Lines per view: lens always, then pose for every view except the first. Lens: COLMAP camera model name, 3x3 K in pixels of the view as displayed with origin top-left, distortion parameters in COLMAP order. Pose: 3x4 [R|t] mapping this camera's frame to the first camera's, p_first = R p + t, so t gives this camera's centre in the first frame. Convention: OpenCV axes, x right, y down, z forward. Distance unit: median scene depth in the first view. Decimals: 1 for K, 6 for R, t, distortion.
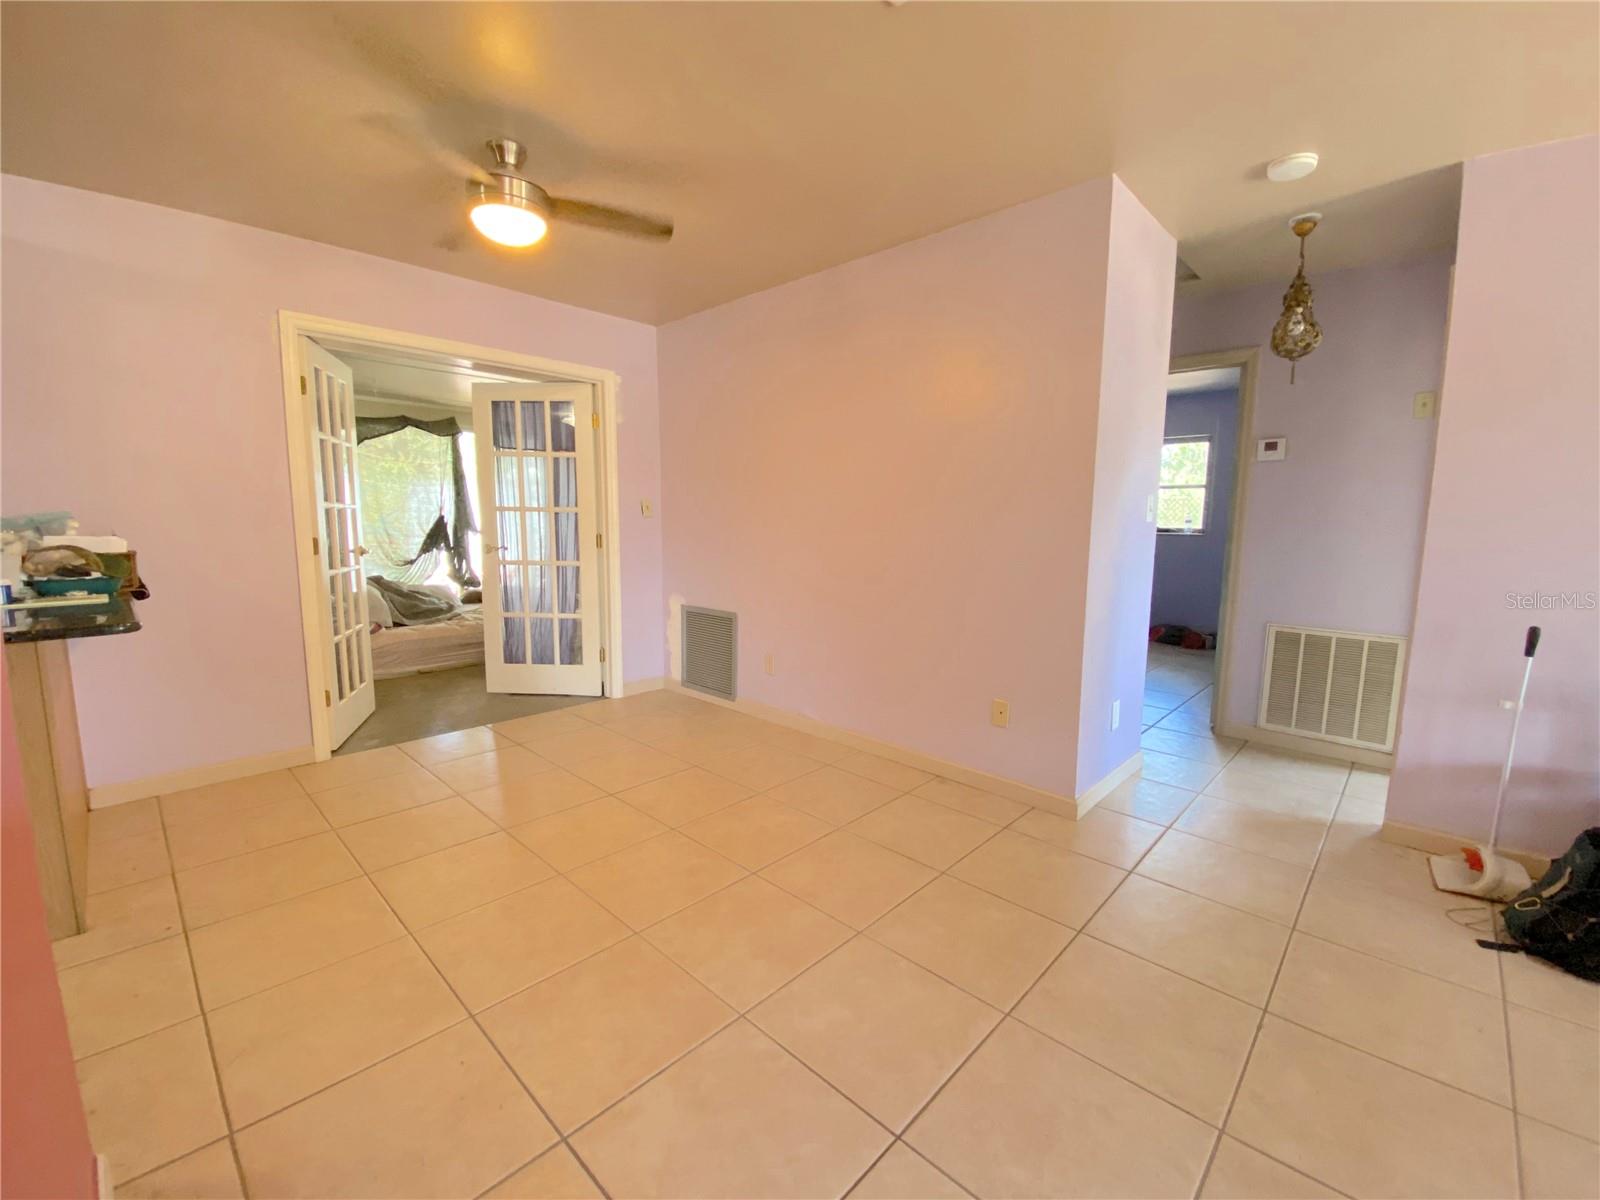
lens RADIAL K [[653.7, 0, 803.7], [0, 653.7, 601.7], [0, 0, 1]] dist [0.016357, -0.000491]
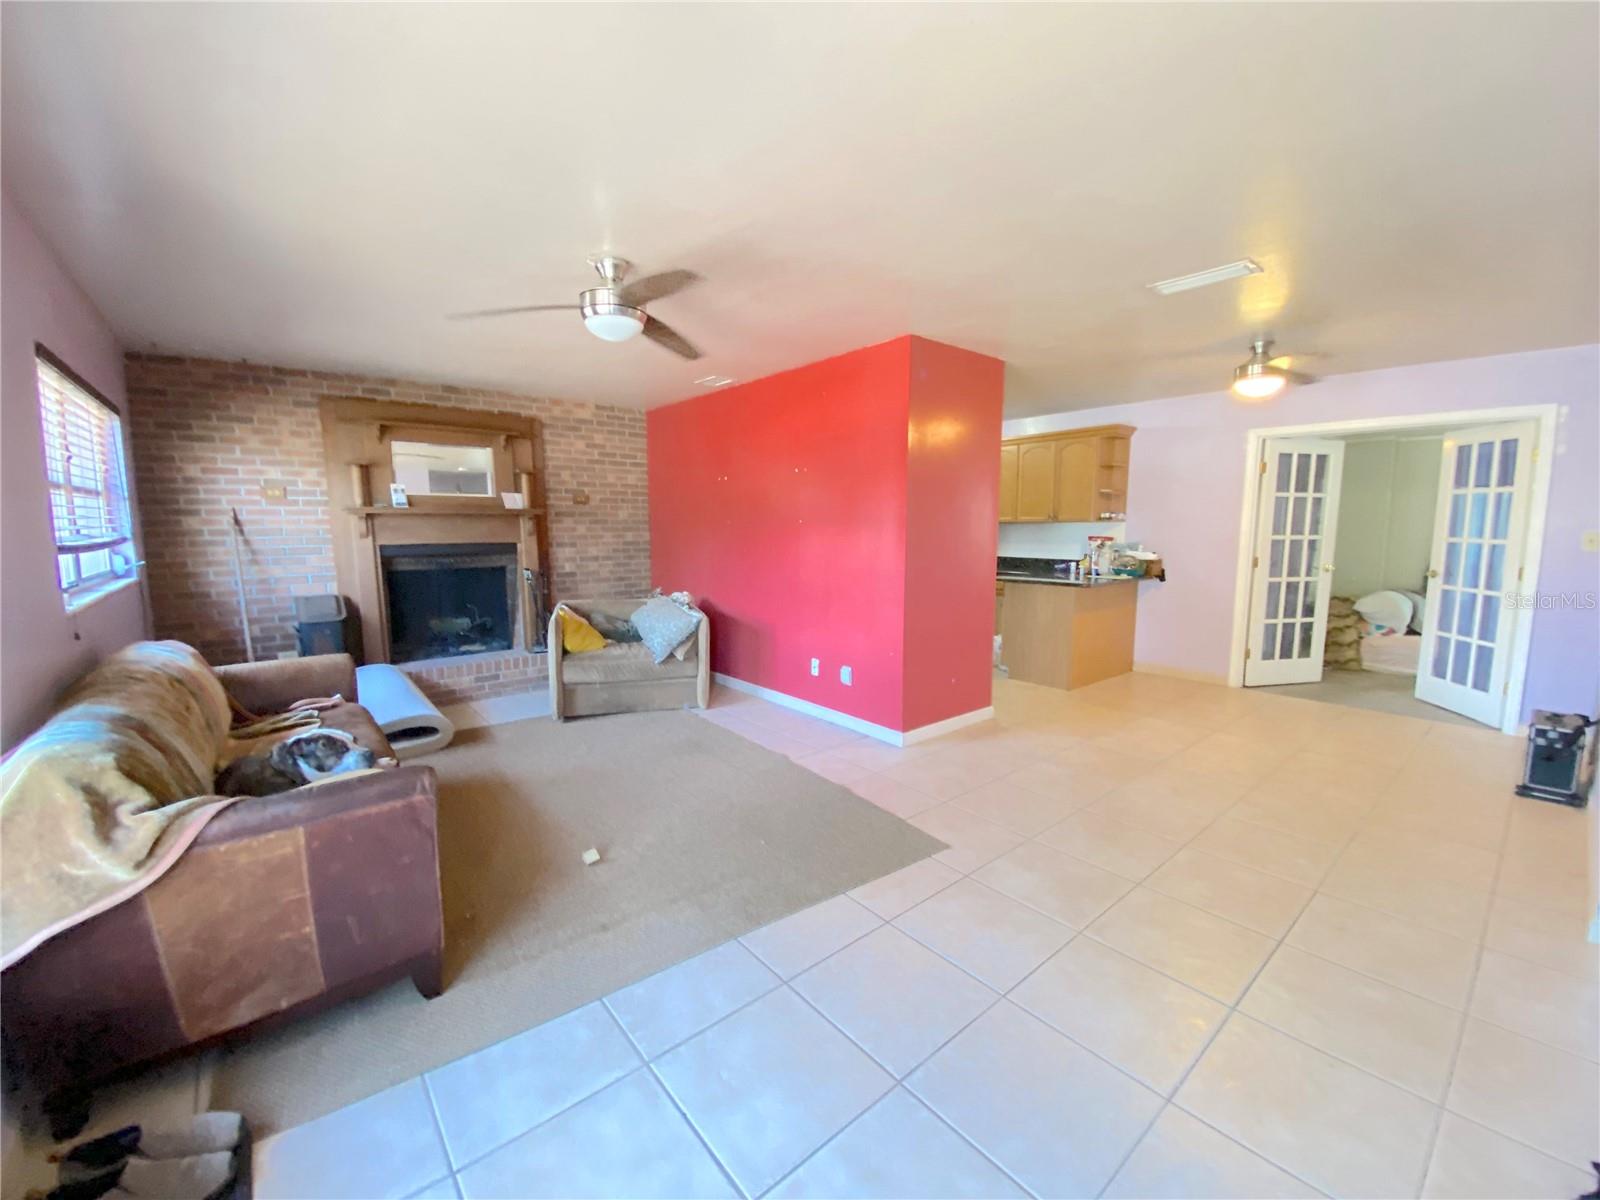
lens RADIAL K [[649.0, 0, 800.5], [0, 649.0, 602.3], [0, 0, 1]] dist [0.011699, -0.017822]
pose [[-0.120644, 0.114922, -0.986021, 0.894690], [-0.125124, 0.983594, 0.129949, -0.045820], [0.984779, 0.139052, -0.104285, 0.037692]]
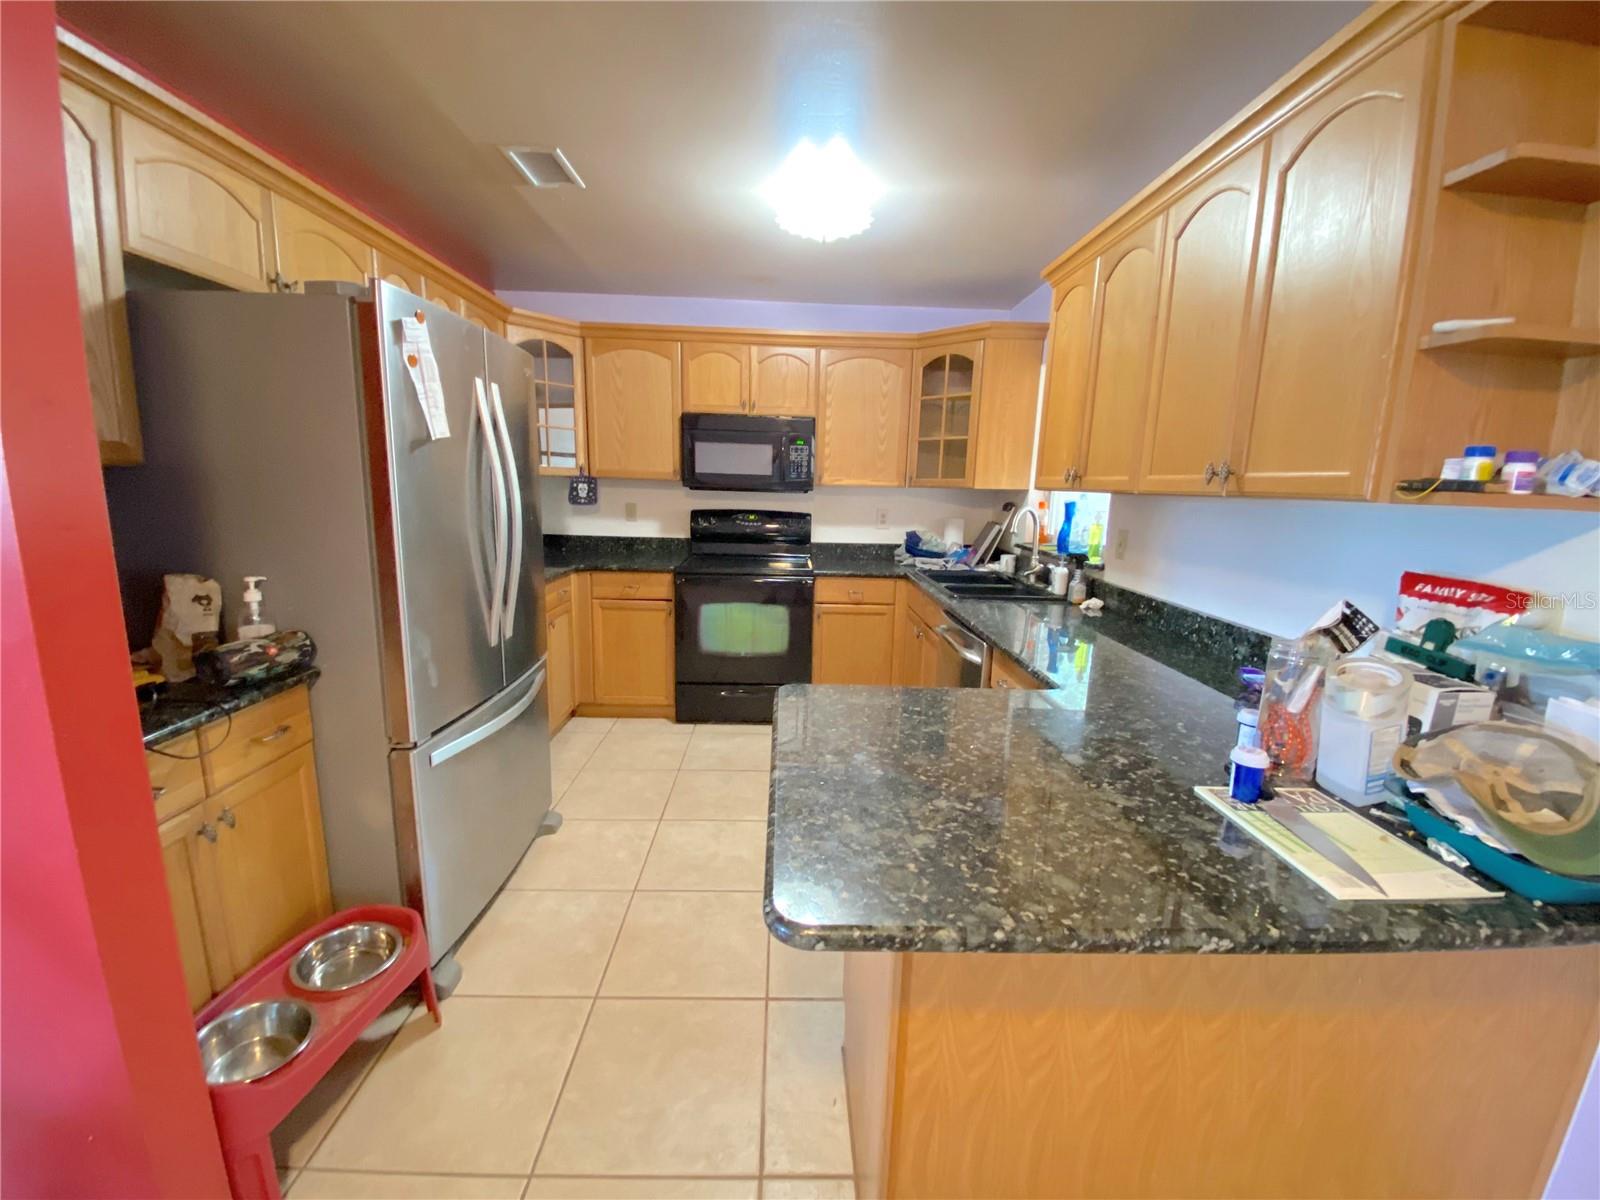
lens RADIAL K [[653.7, 0, 803.7], [0, 653.7, 601.7], [0, 0, 1]] dist [0.016357, -0.000491]
pose [[-0.707468, 0.098322, -0.699872, -0.366621], [-0.124649, 0.957393, 0.260503, -0.125194], [0.695666, 0.271536, -0.665069, 0.583596]]
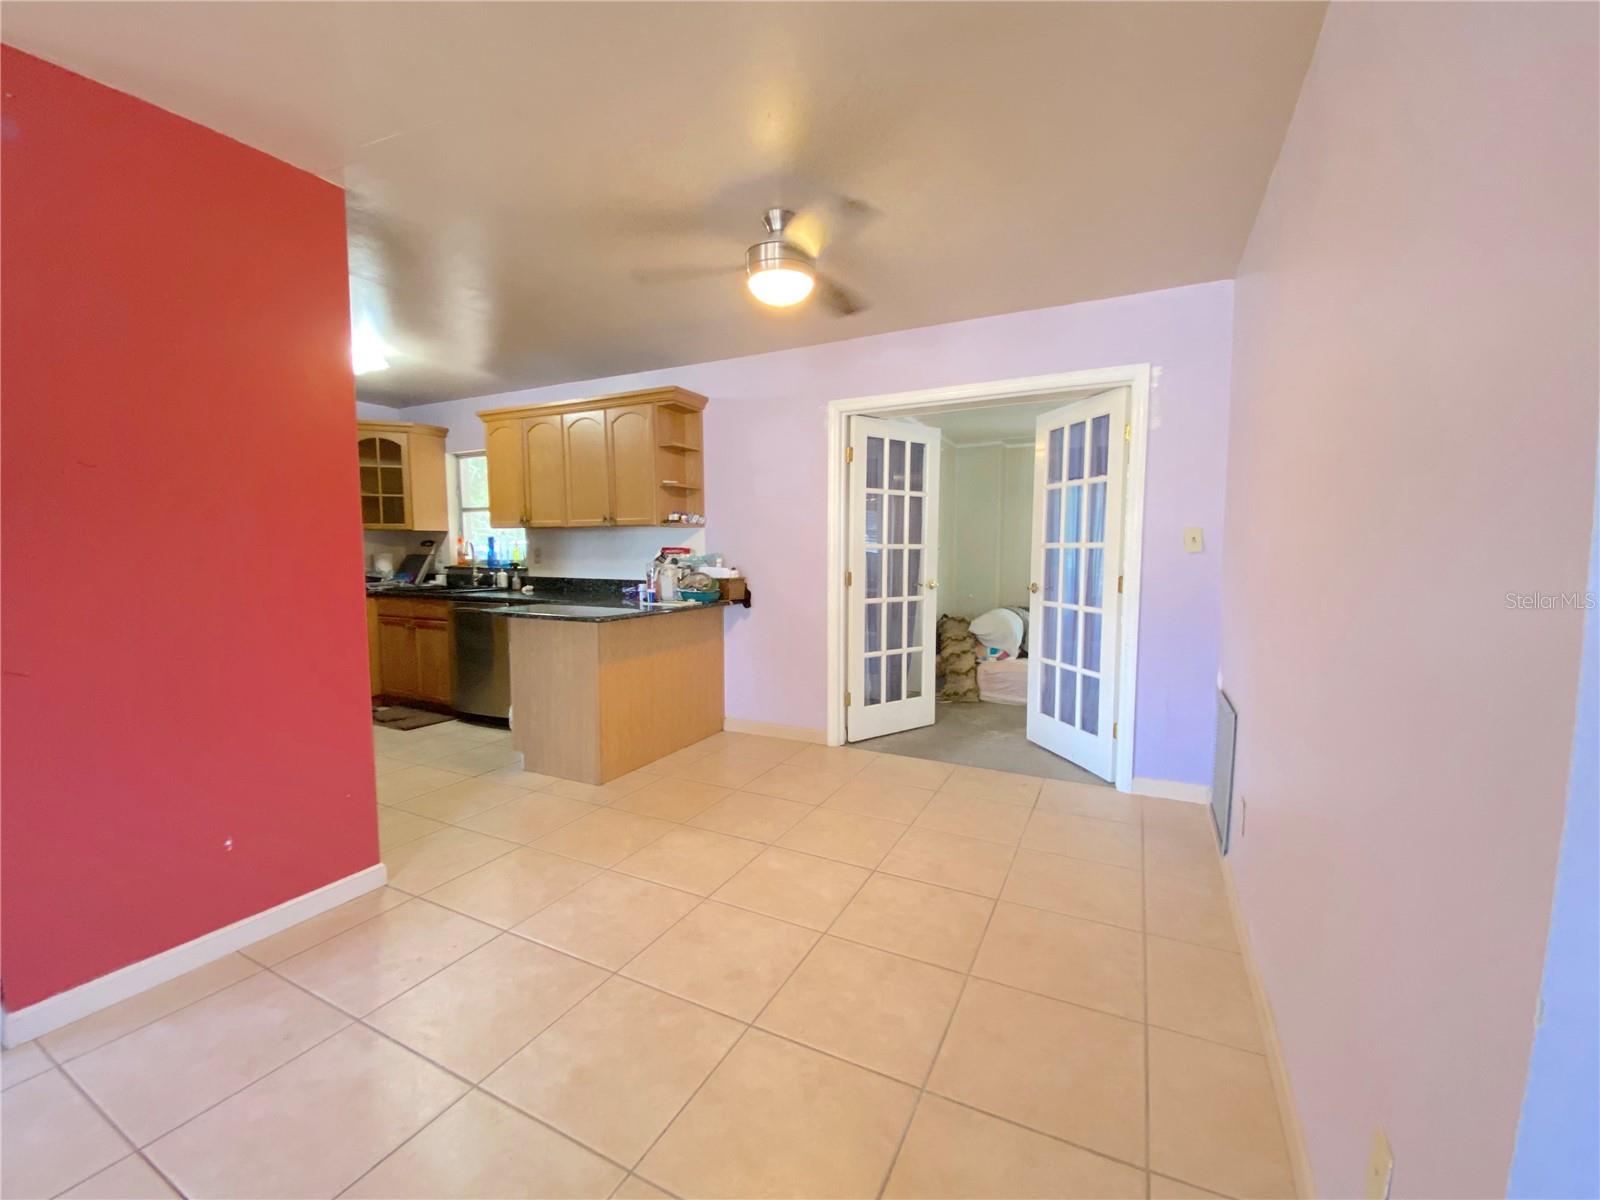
lens RADIAL K [[653.7, 0, 803.7], [0, 653.7, 601.7], [0, 0, 1]] dist [0.016357, -0.000491]
pose [[0.287479, 0.068768, -0.955315, 0.377714], [-0.119915, 0.992155, 0.035334, -0.062854], [0.950251, 0.104399, 0.293470, 0.471989]]
